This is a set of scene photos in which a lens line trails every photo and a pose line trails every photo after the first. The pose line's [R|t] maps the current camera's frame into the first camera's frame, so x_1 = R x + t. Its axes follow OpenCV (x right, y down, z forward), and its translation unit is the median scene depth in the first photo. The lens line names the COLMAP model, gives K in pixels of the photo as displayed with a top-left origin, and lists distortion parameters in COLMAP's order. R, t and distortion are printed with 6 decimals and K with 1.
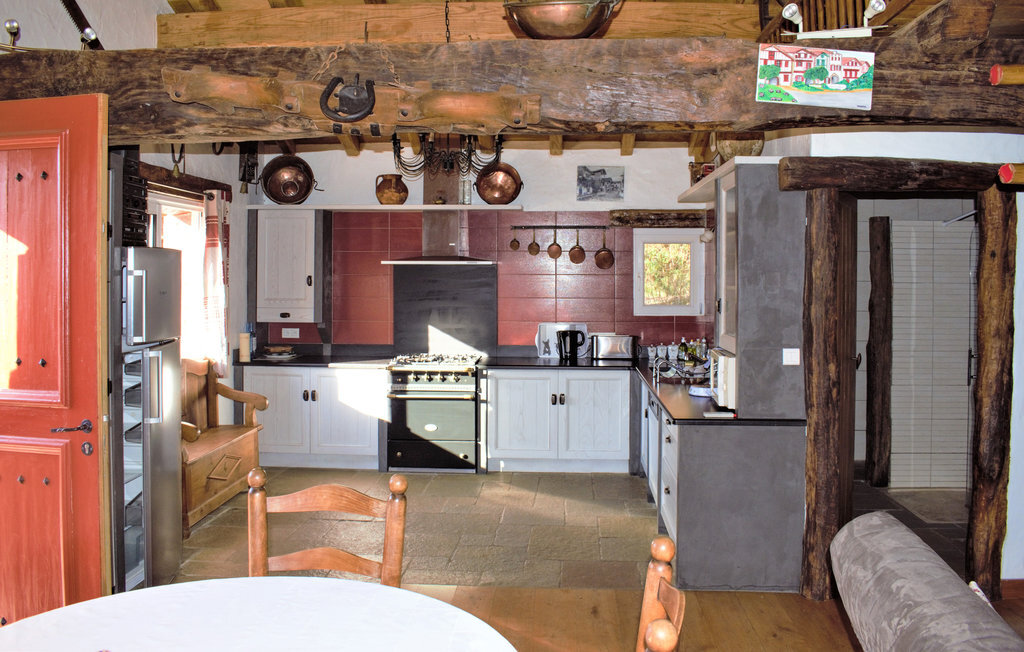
lens RADIAL K [[836.0, 0, 516.5], [0, 836.0, 294.0], [0, 0, 1]] dist [-0.065805, 0.009713]
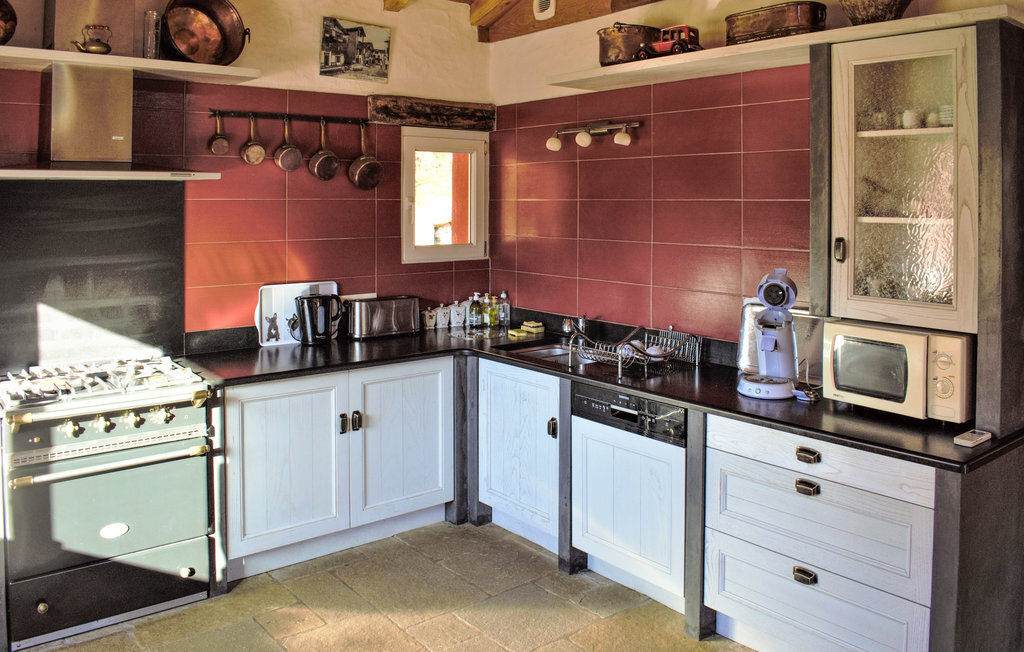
lens RADIAL K [[836.0, 0, 512.4], [0, 836.0, 201.9], [0, 0, 1]] dist [-0.065805, 0.009713]
pose [[0.726719, -0.003955, 0.686923, -0.241742], [0.016870, 0.999785, -0.012092, -0.012467], [-0.686727, 0.020376, 0.726629, 0.494733]]
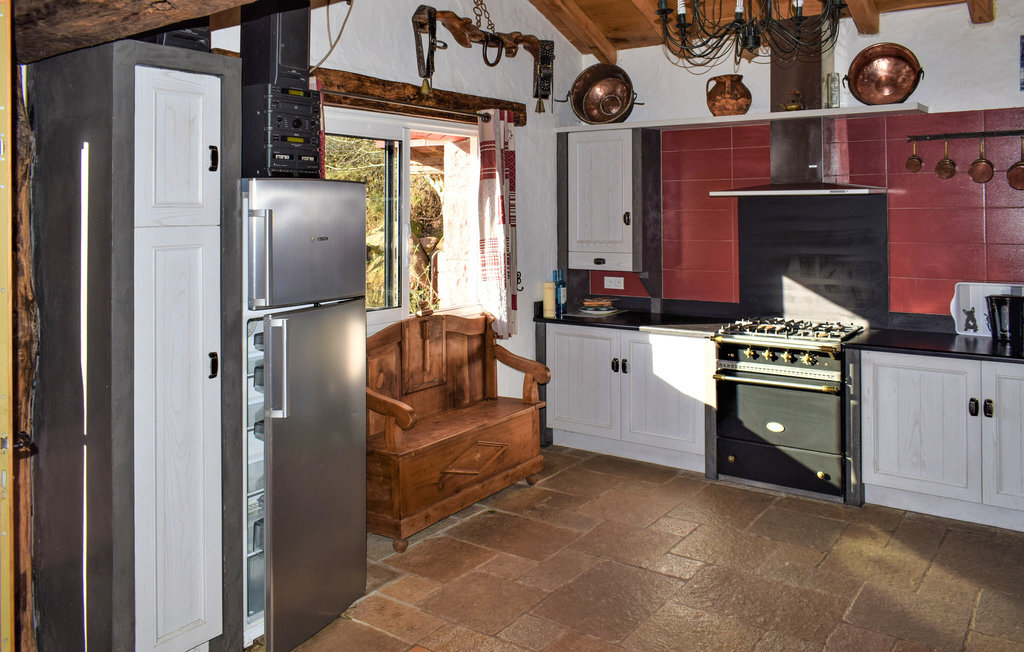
lens RADIAL K [[820.1, 0, 523.8], [0, 820.1, 207.4], [0, 0, 1]] dist [-0.005969, 0.012651]
pose [[0.852748, -0.011013, -0.522206, 0.076498], [-0.001795, 0.999710, -0.024014, -0.007726], [0.522319, 0.021415, 0.852481, 0.283829]]
